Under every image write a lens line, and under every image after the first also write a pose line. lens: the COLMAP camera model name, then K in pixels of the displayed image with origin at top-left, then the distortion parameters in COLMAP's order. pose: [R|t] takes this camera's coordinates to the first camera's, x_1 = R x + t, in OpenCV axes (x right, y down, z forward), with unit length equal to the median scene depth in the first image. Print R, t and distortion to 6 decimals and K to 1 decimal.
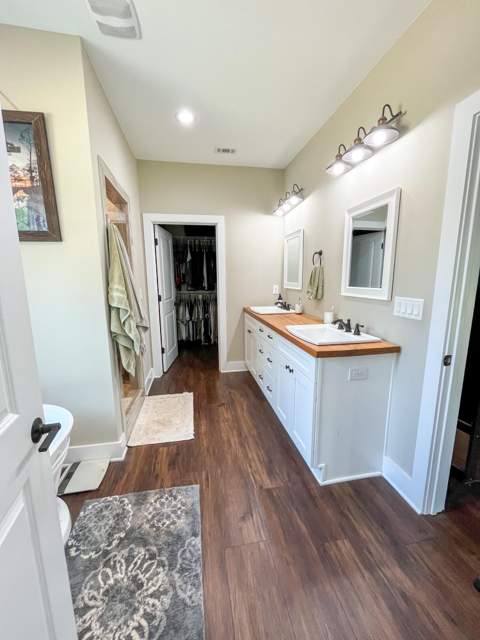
lens RADIAL K [[258.2, 0, 240.7], [0, 258.2, 320.2], [0, 0, 1]] dist [0.003967, -0.000313]
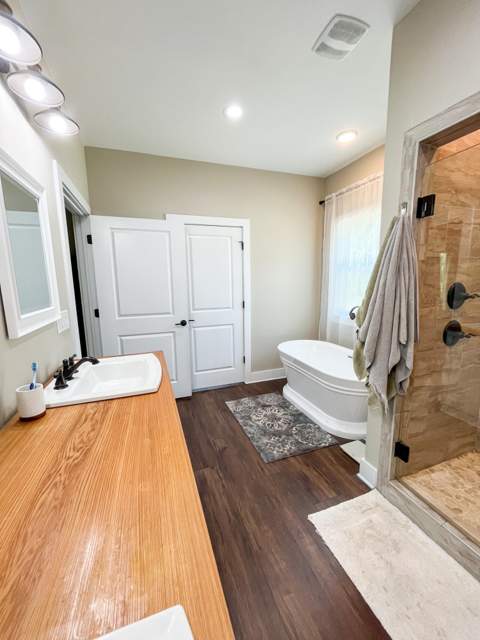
lens RADIAL K [[258.2, 0, 239.5], [0, 258.2, 320.8], [0, 0, 1]] dist [0.003967, -0.000313]
pose [[-0.986773, 0.045203, -0.155680, 0.190348], [-0.007077, 0.947410, 0.319943, -0.593563], [0.161955, 0.316813, -0.934559, 3.251180]]
